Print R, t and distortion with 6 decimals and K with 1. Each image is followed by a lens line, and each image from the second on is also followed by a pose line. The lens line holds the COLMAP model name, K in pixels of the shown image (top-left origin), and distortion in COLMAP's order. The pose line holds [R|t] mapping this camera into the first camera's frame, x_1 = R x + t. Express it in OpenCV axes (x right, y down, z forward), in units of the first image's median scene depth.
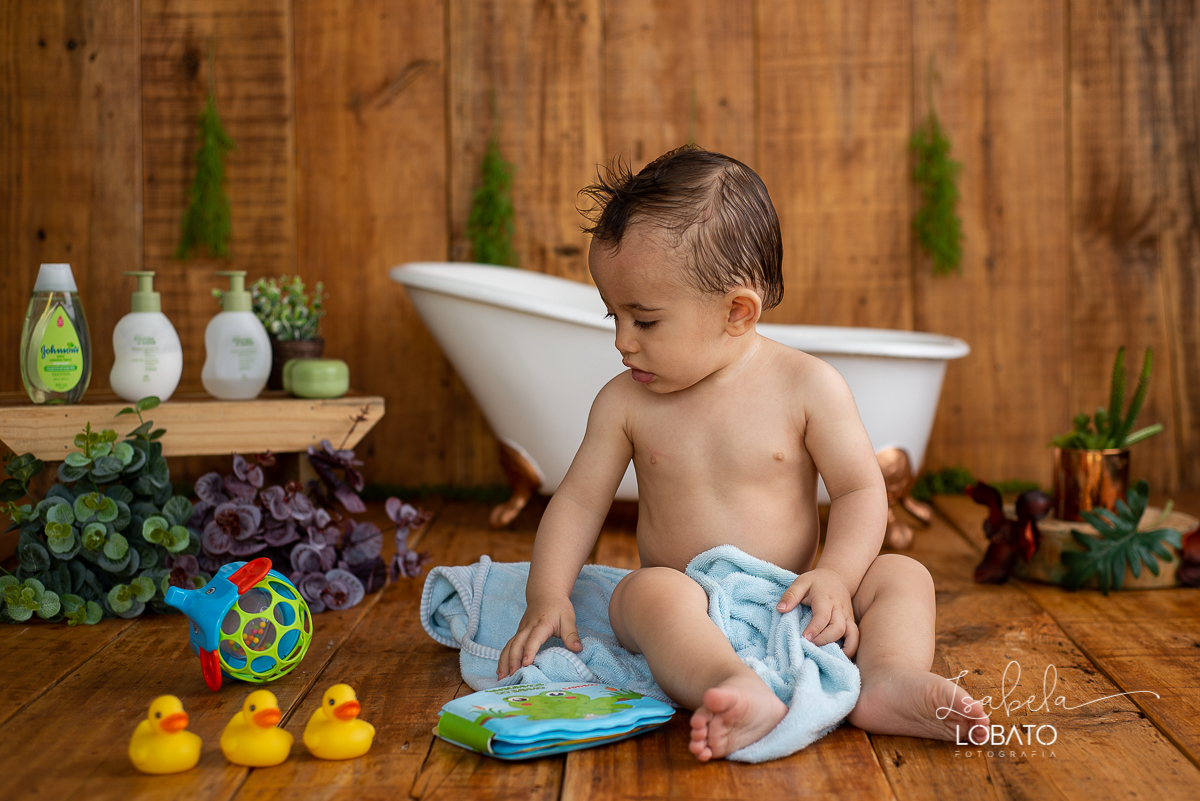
lens RADIAL K [[2020.0, 0, 584.4], [0, 2020.0, 355.7], [0, 0, 1]] dist [-0.010388, 0.000000]
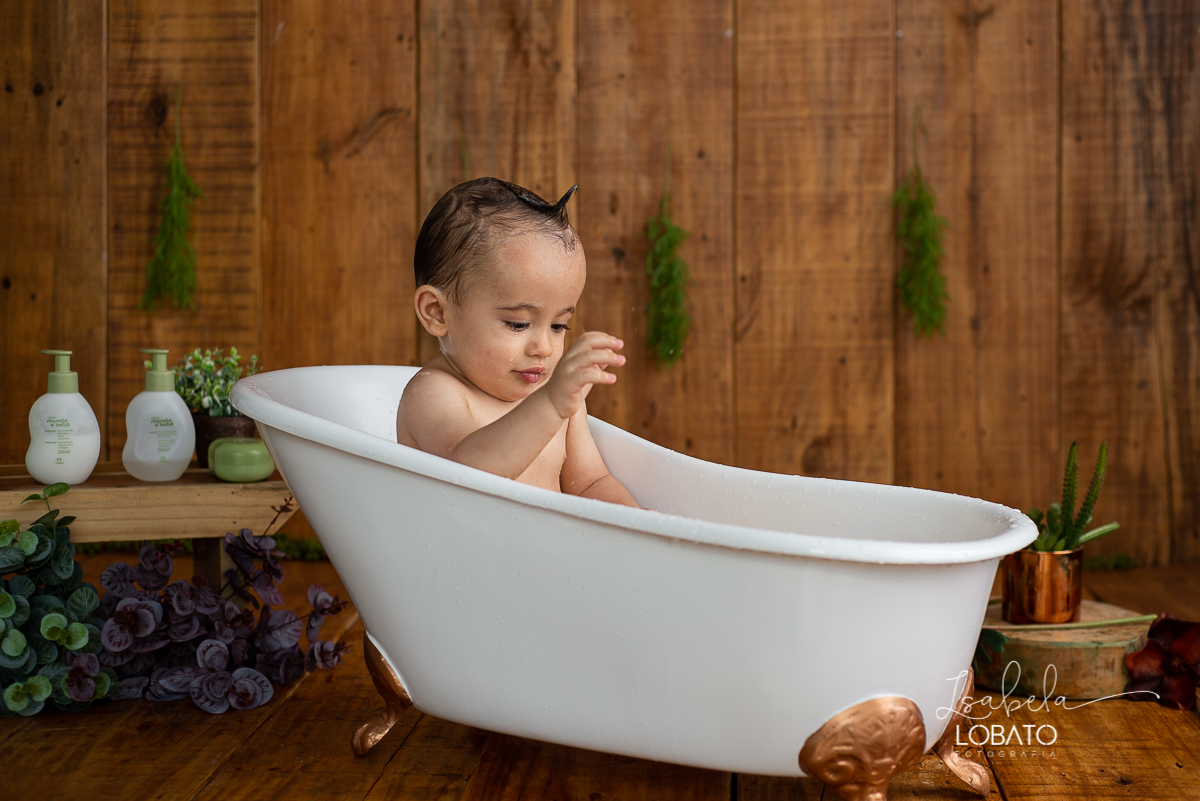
lens RADIAL K [[2009.4, 0, 603.2], [0, 2009.4, 342.4], [0, 0, 1]] dist [-0.011319, 0.000000]
pose [[0.999013, 0.011227, -0.042978, 0.064692], [-0.010793, 0.999889, 0.010297, -0.044772], [0.043089, -0.009823, 0.999023, 0.035326]]
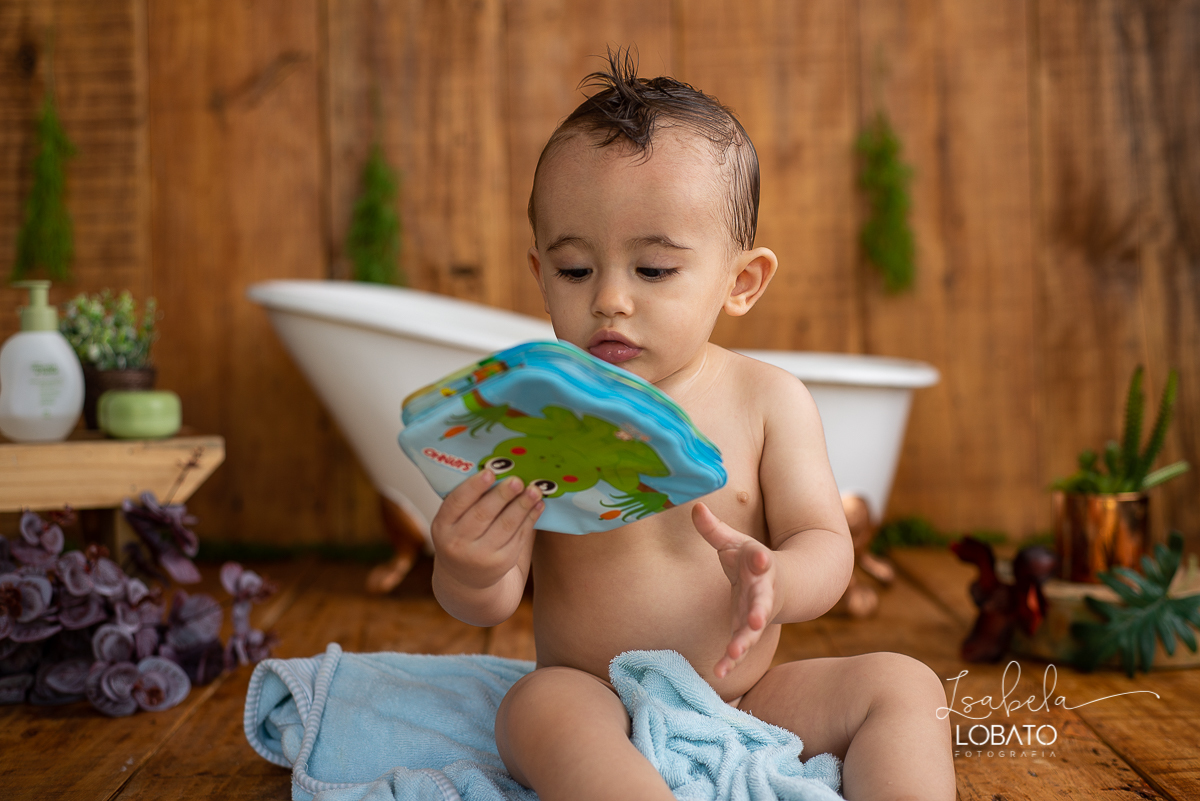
lens RADIAL K [[1866.3, 0, 562.3], [0, 1866.3, 373.3], [0, 0, 1]] dist [-0.017265, 0.000000]
pose [[0.999585, -0.007904, 0.027719, 0.011632], [0.008487, 0.999744, -0.020973, 0.009174], [-0.027546, 0.021199, 0.999396, 0.200311]]
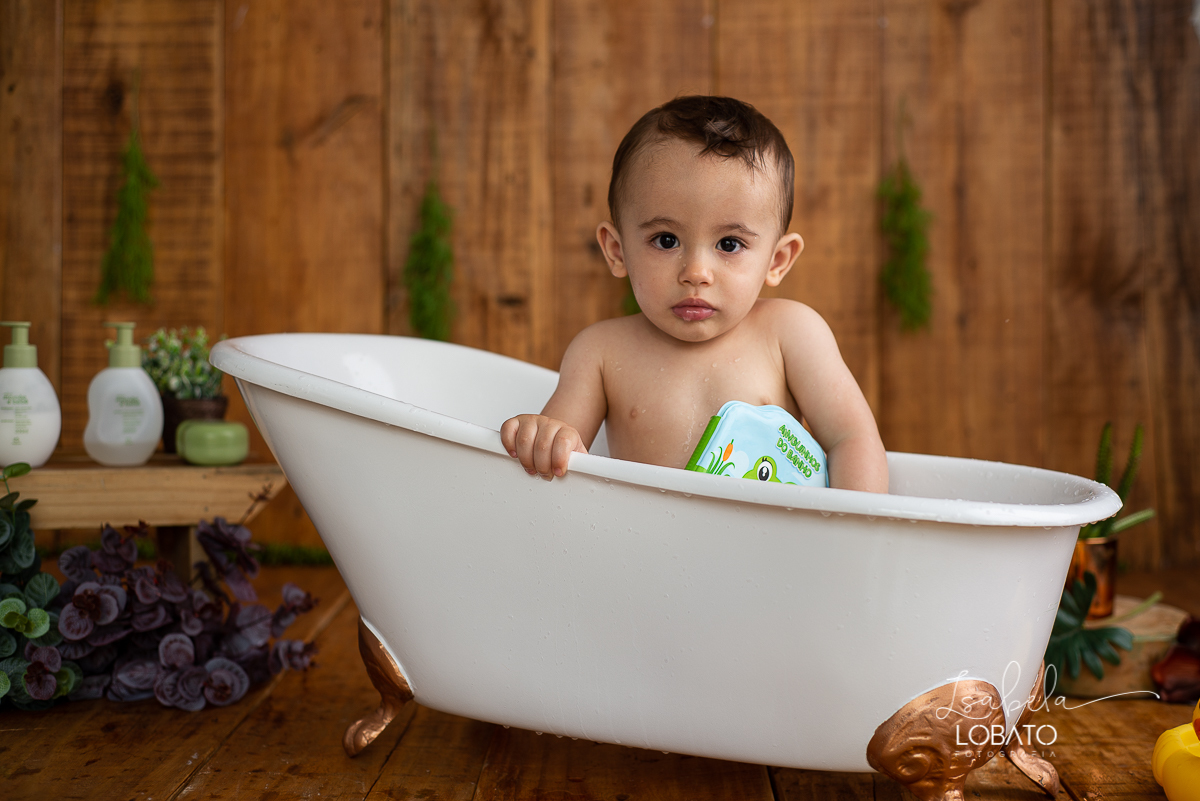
lens RADIAL K [[1866.3, 0, 556.7], [0, 1866.3, 377.4], [0, 0, 1]] dist [-0.017265, 0.000000]
pose [[0.999830, 0.014293, -0.011616, 0.023708], [-0.014347, 0.999887, -0.004576, -0.012745], [0.011549, 0.004742, 0.999922, 0.134736]]
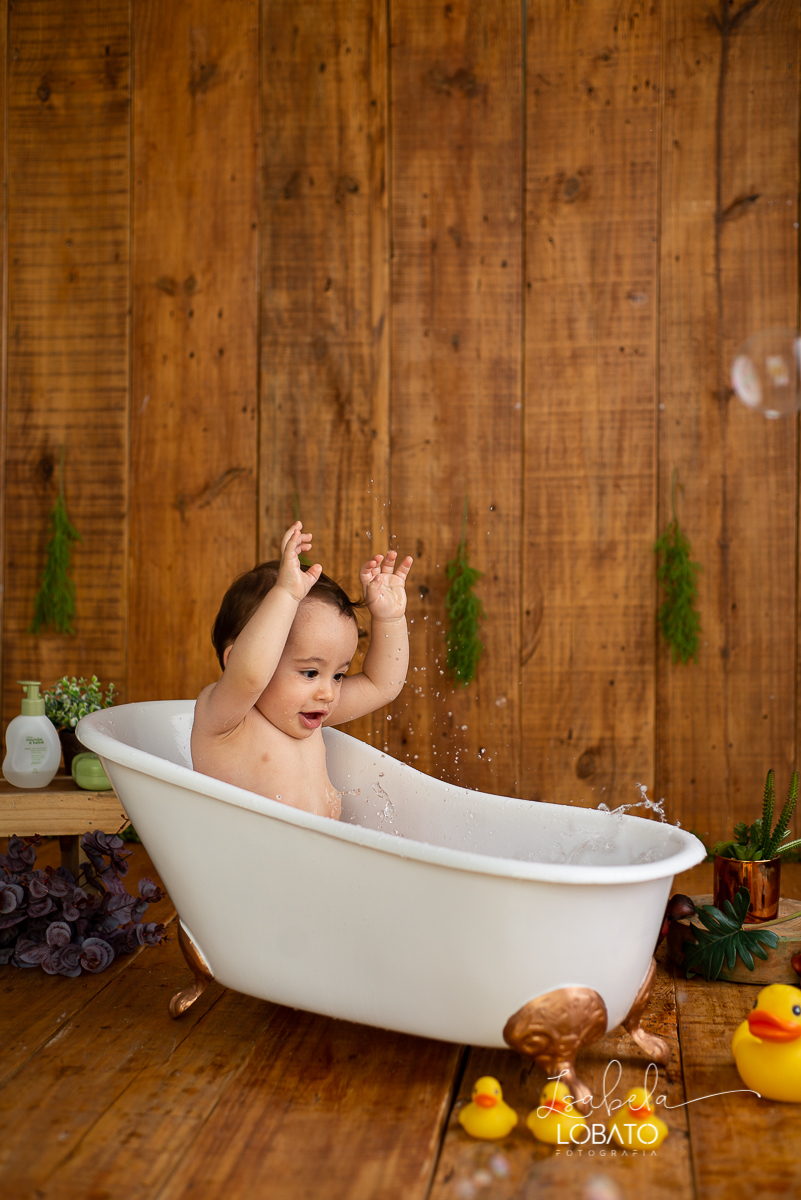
lens RADIAL K [[1866.3, 0, 350.2], [0, 1866.3, 564.0], [0, 0, 1]] dist [-0.017265, 0.000000]
pose [[0.992573, 0.016666, -0.120500, 0.117087], [-0.017962, 0.999792, -0.009679, -0.081737], [0.120313, 0.011772, 0.992666, -0.067128]]
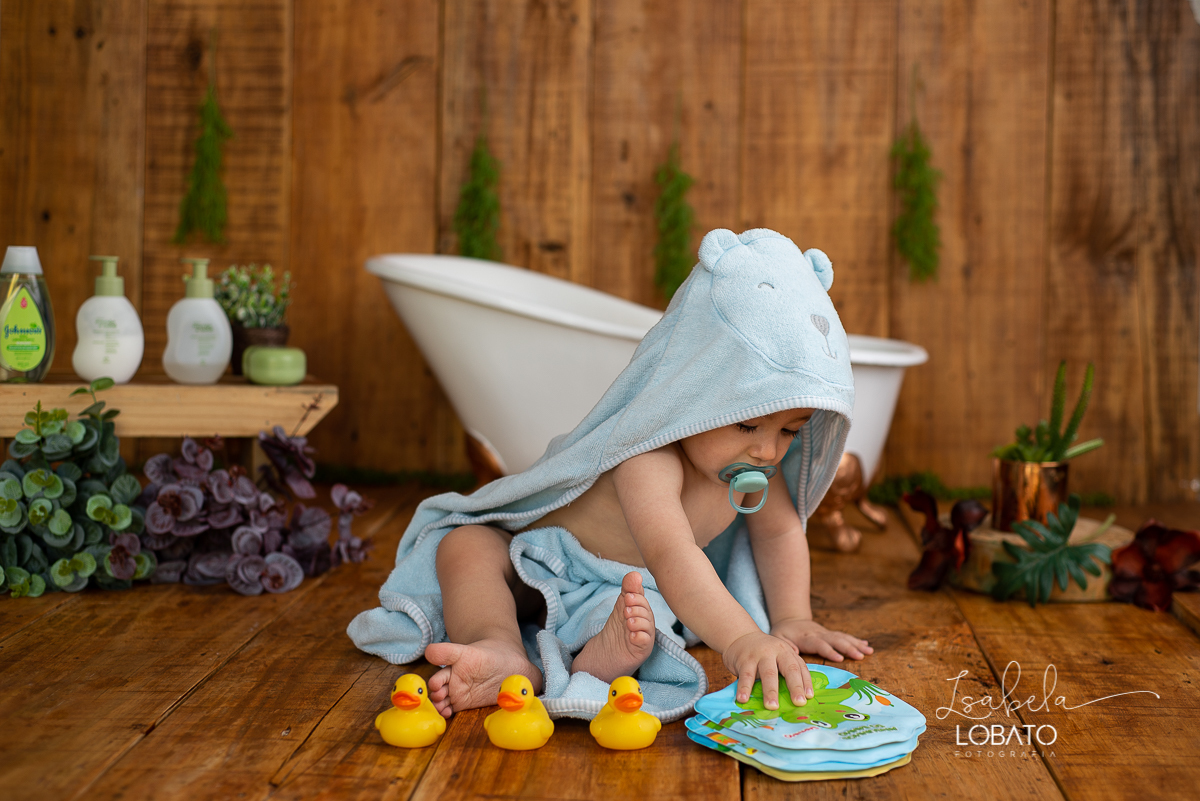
lens RADIAL K [[1956.0, 0, 573.1], [0, 1956.0, 365.9], [0, 0, 1]] dist [-0.012167, 0.000000]
pose [[0.998221, 0.032937, -0.049708, 0.054043], [-0.032286, 0.999383, 0.013851, -0.005706], [0.050134, -0.012222, 0.998668, 0.010948]]
